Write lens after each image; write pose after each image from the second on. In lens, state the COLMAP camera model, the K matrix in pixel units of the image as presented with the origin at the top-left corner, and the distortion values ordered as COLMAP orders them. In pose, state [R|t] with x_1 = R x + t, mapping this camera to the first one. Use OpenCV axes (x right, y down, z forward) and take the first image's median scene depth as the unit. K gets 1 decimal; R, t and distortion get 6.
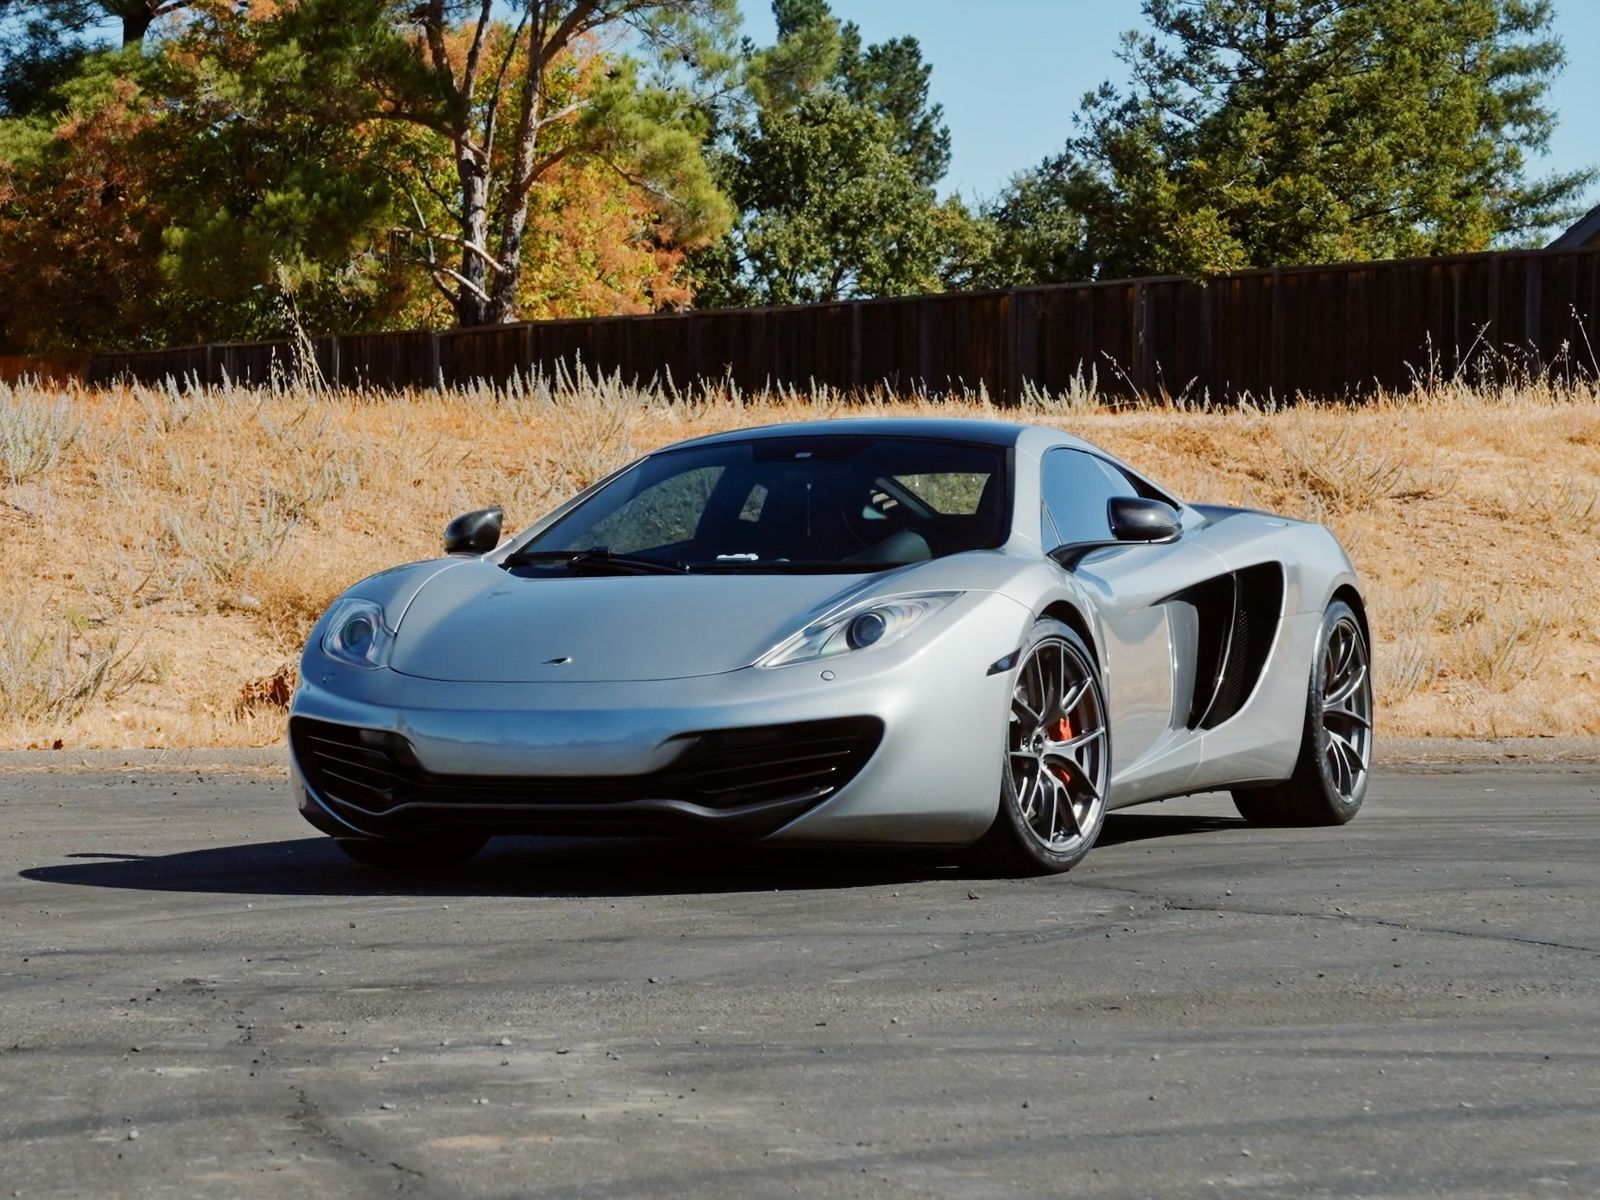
lens RADIAL K [[4966.3, 0, 800.0], [0, 4966.3, 600.0], [0, 0, 1]] dist [0.312023, -1.233256]
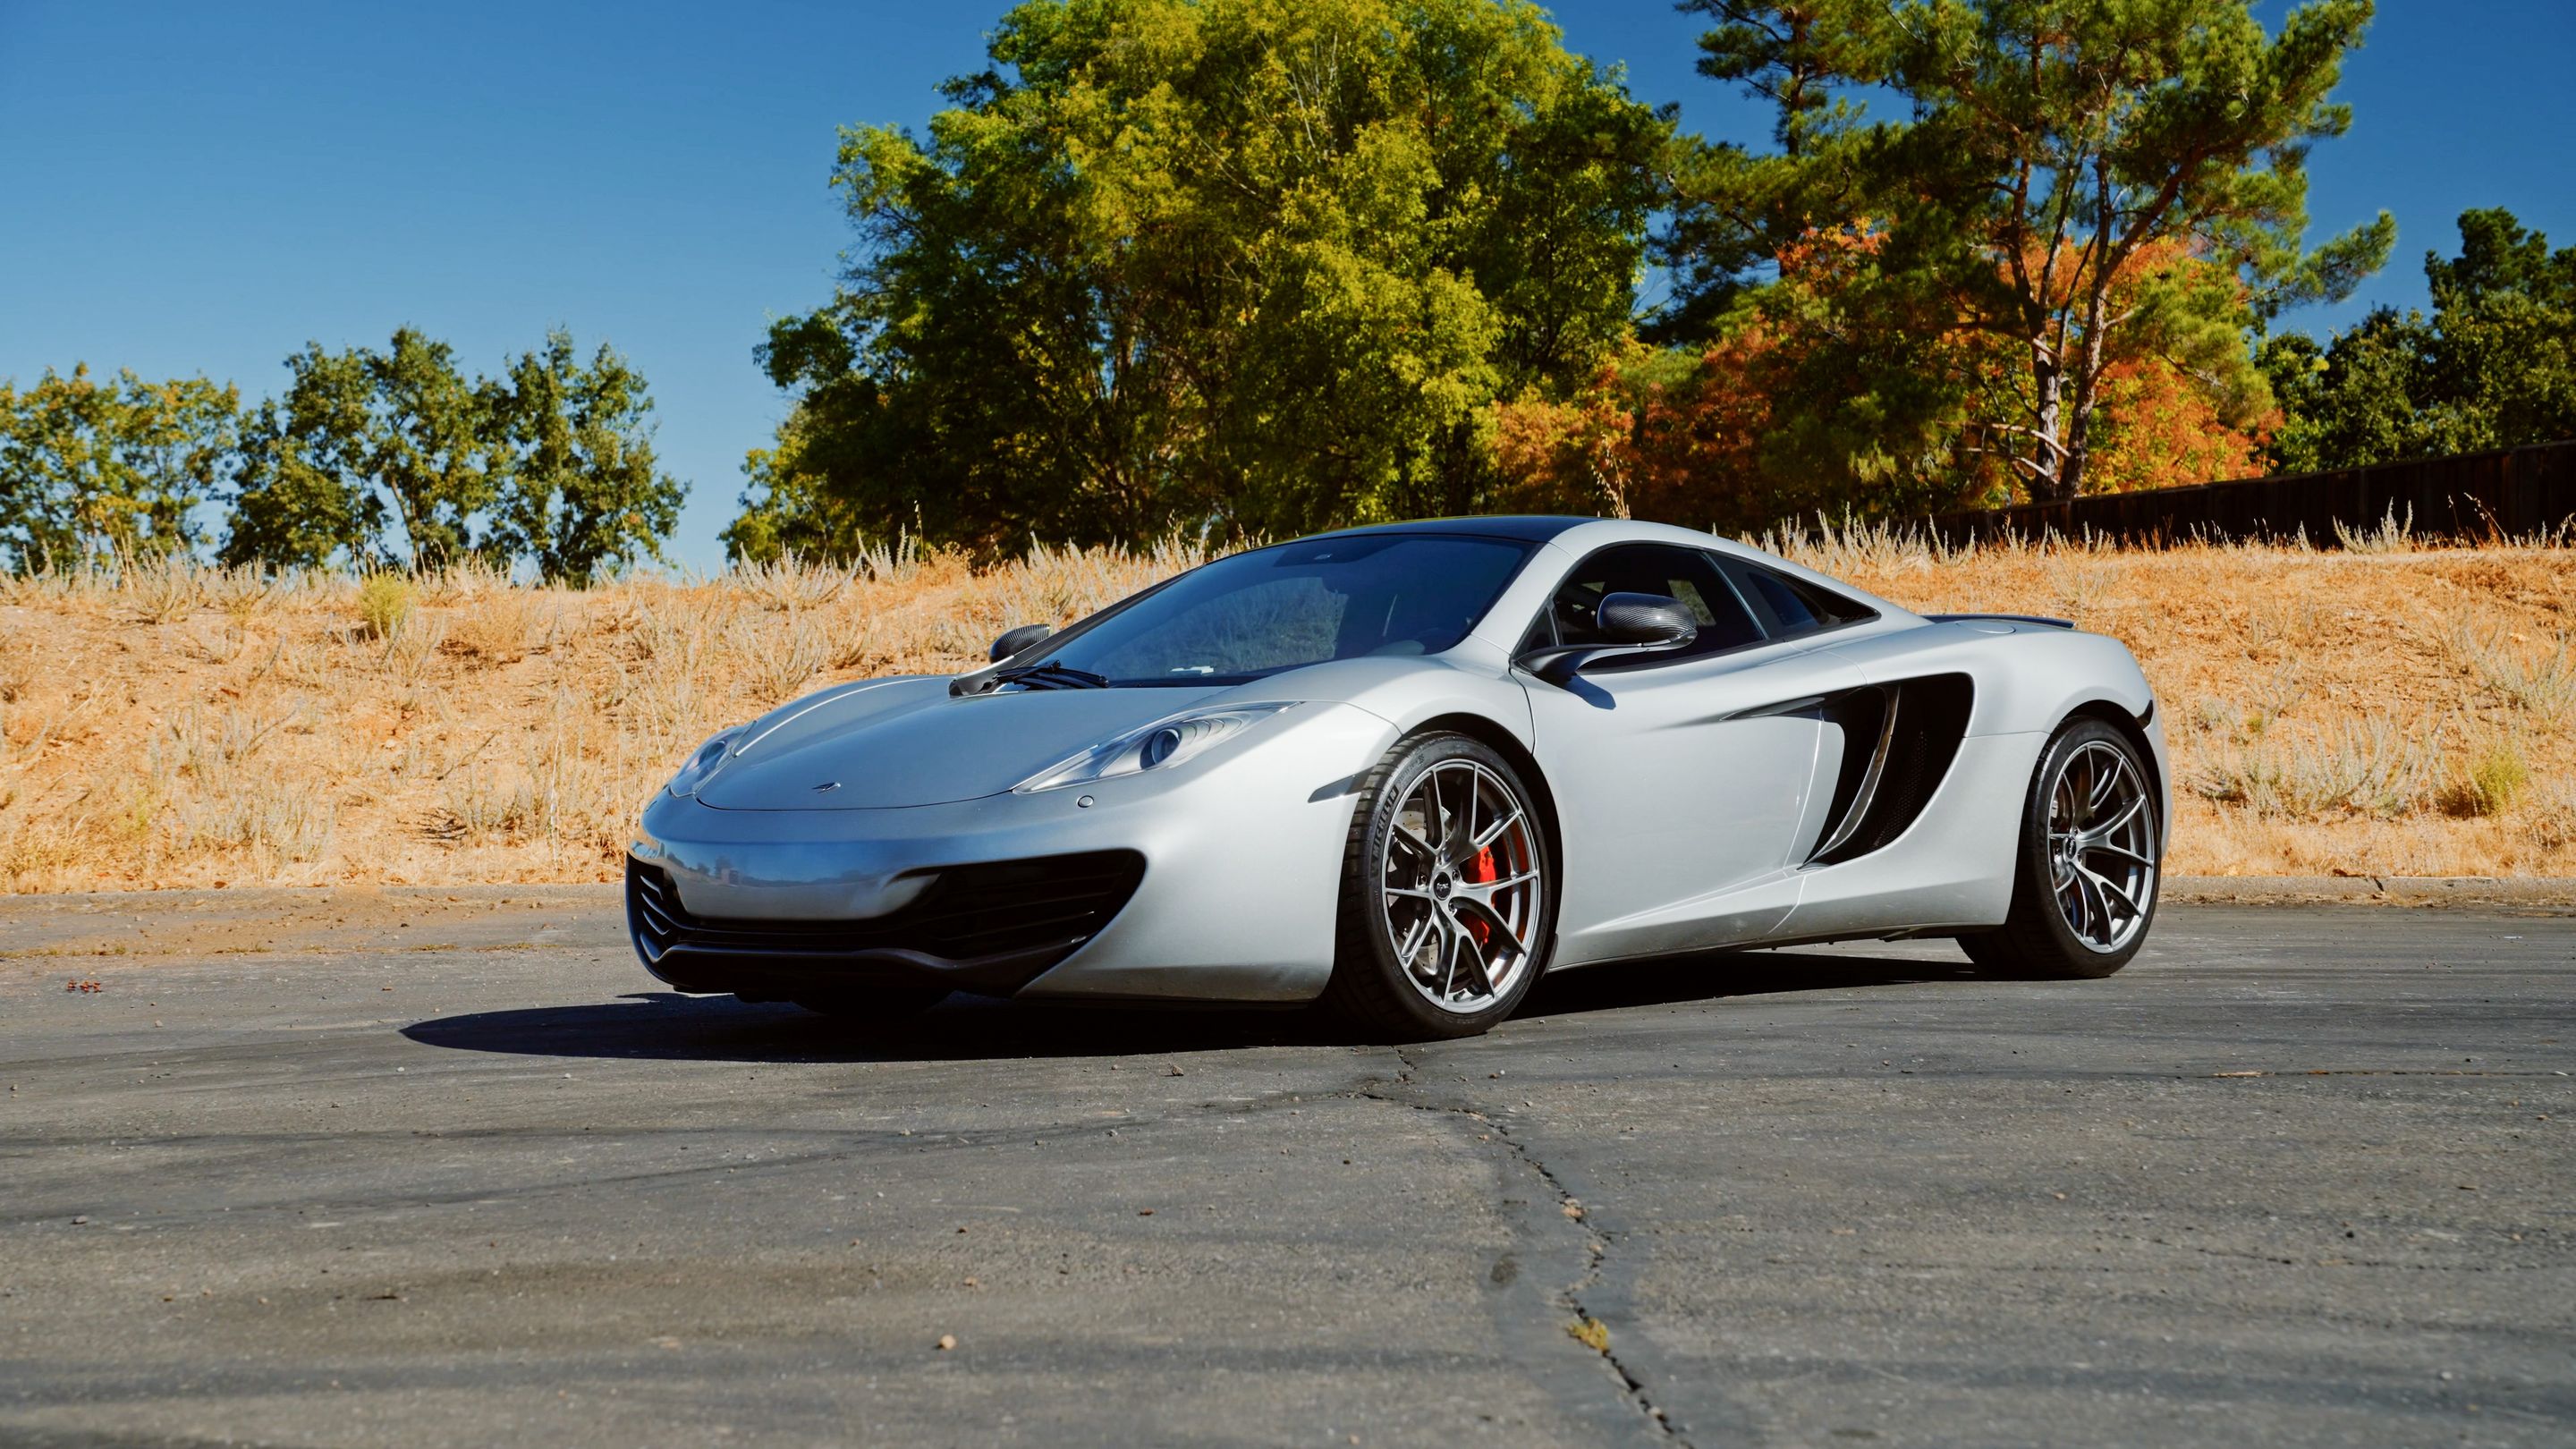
lens RADIAL K [[3837.1, 0, 1300.5], [0, 3837.1, 738.2], [0, 0, 1]] dist [0.298527, 0.229388]
pose [[0.942868, -0.006995, -0.333093, 0.117236], [0.005285, 0.999968, -0.006042, 0.003828], [0.333125, 0.003936, 0.942875, 0.180620]]
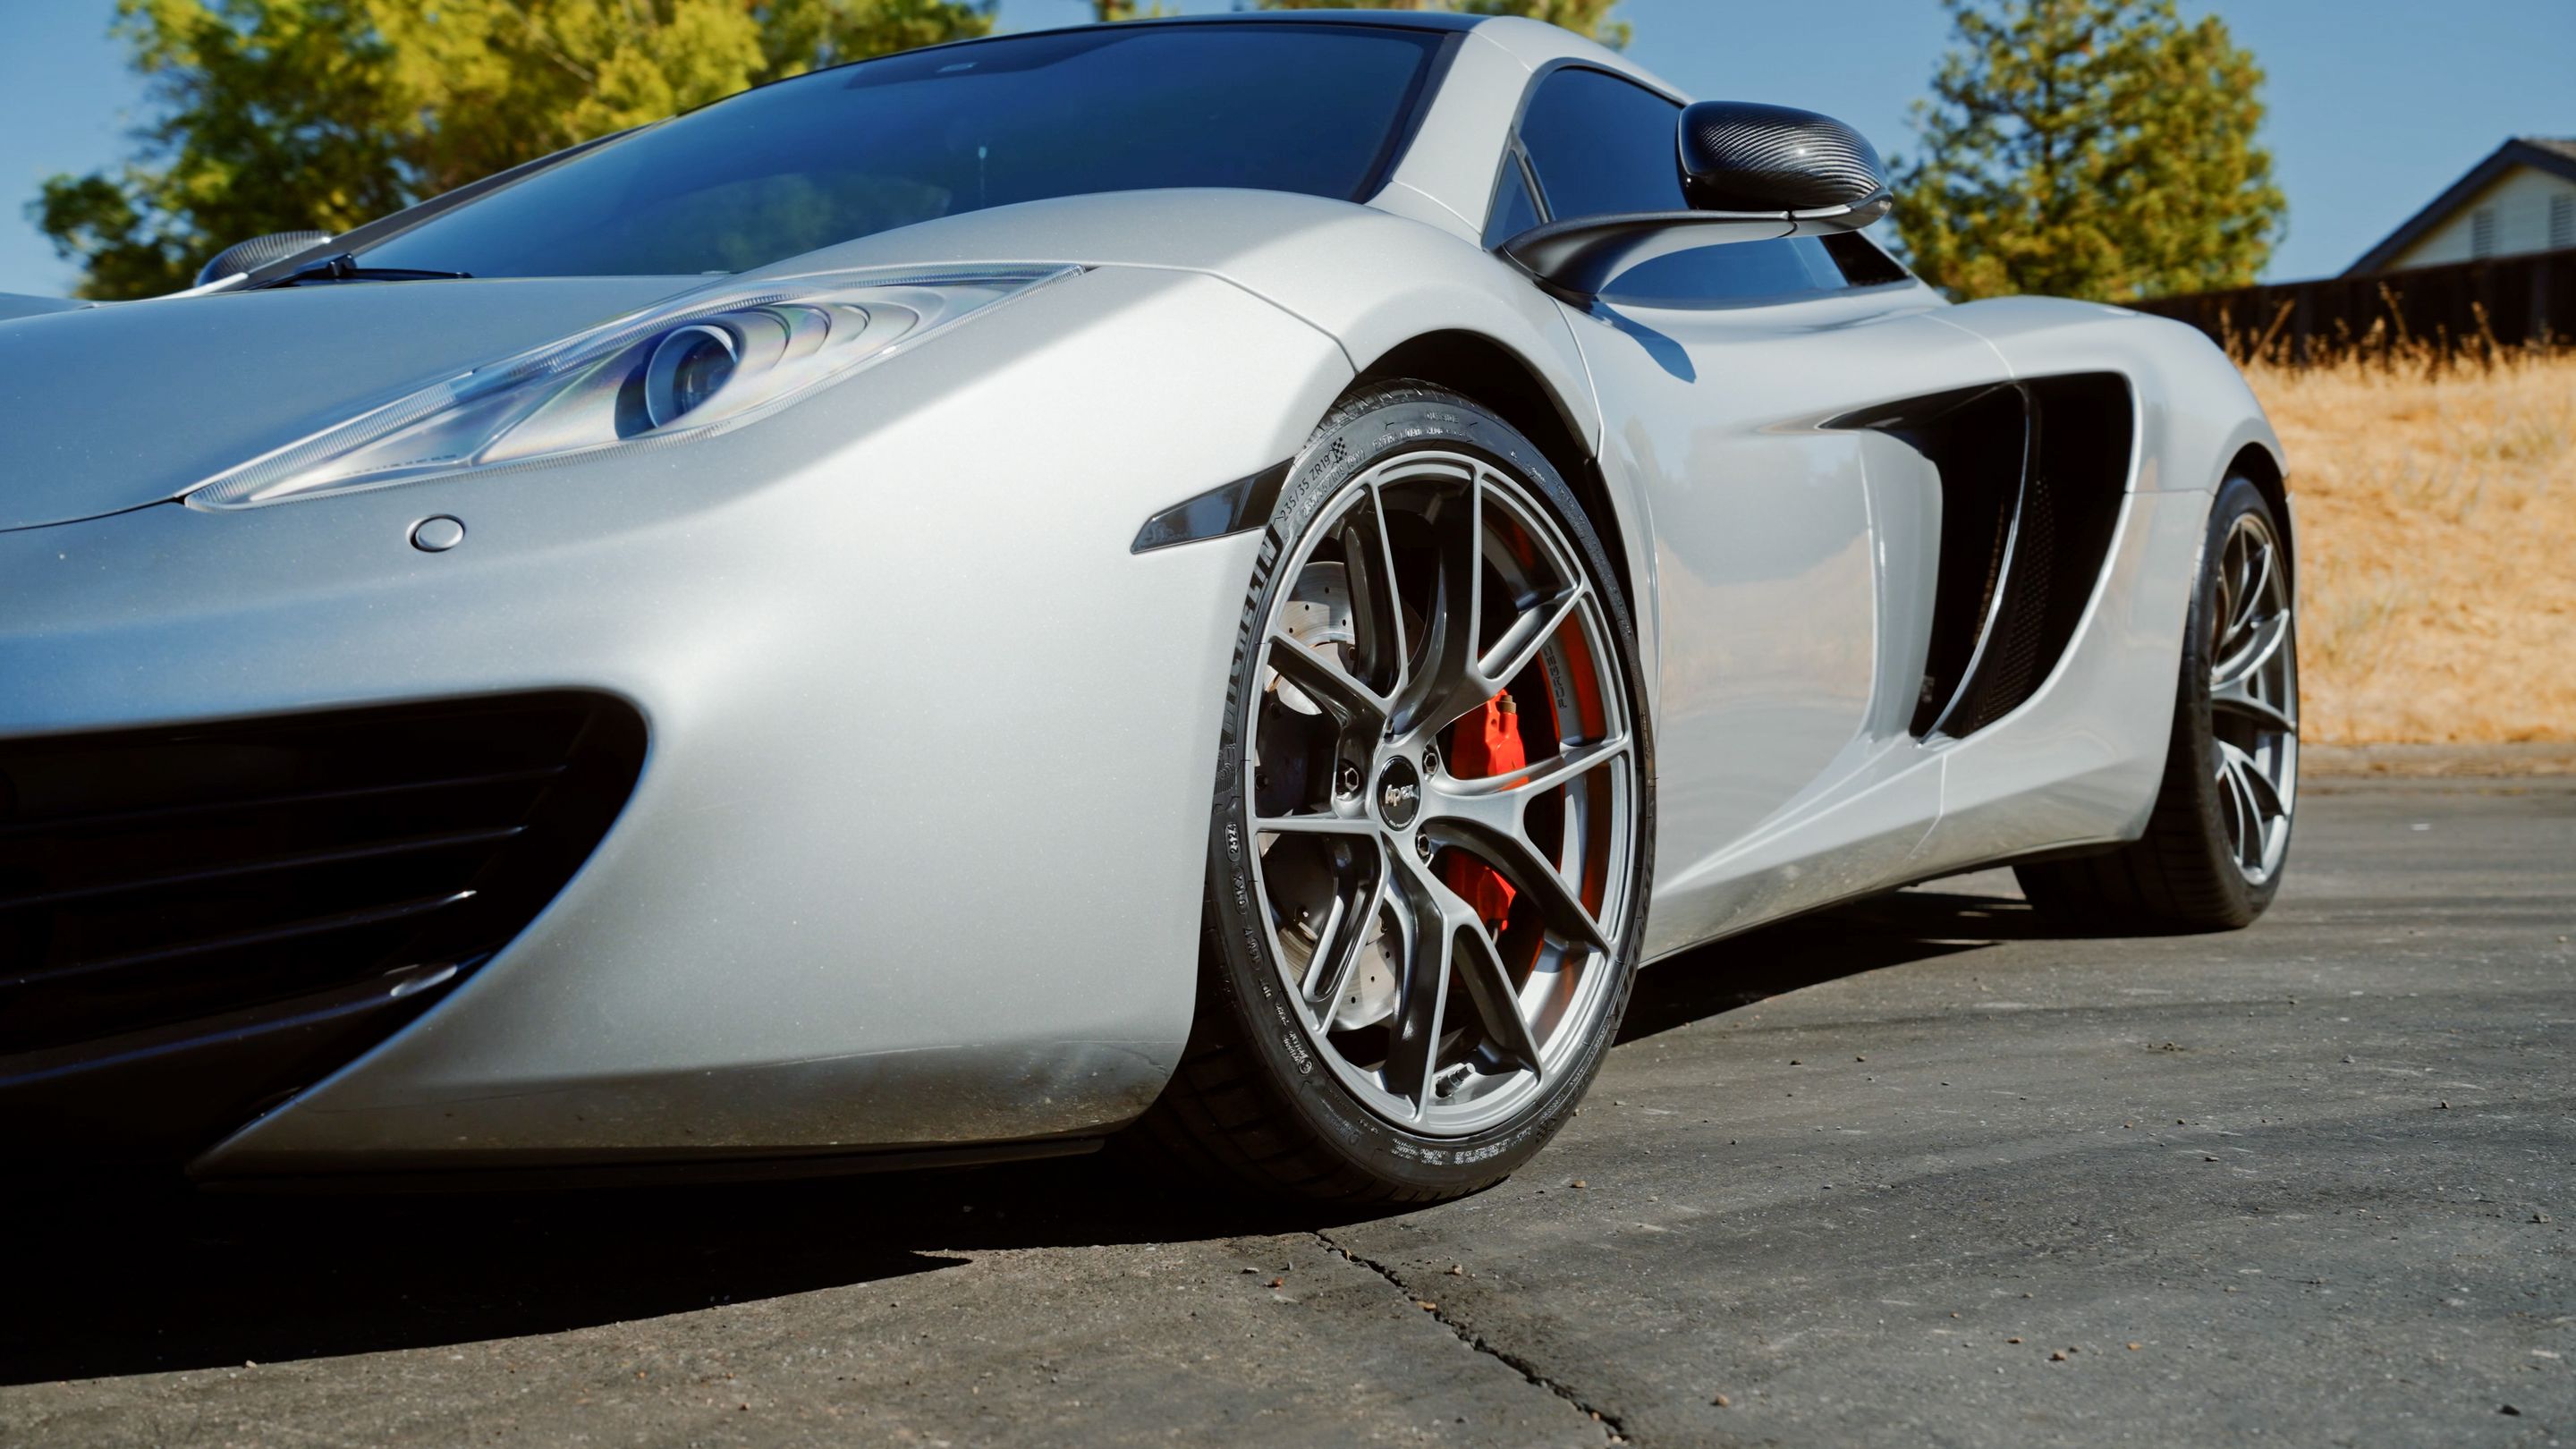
lens RADIAL K [[3240.8, 0, 1298.7], [0, 3240.8, 736.3], [0, 0, 1]] dist [0.124736, 0.358400]
pose [[0.991947, 0.000761, -0.126655, 0.032541], [0.002727, 0.999622, 0.027358, 0.009628], [0.126628, -0.027483, 0.991569, 0.380887]]
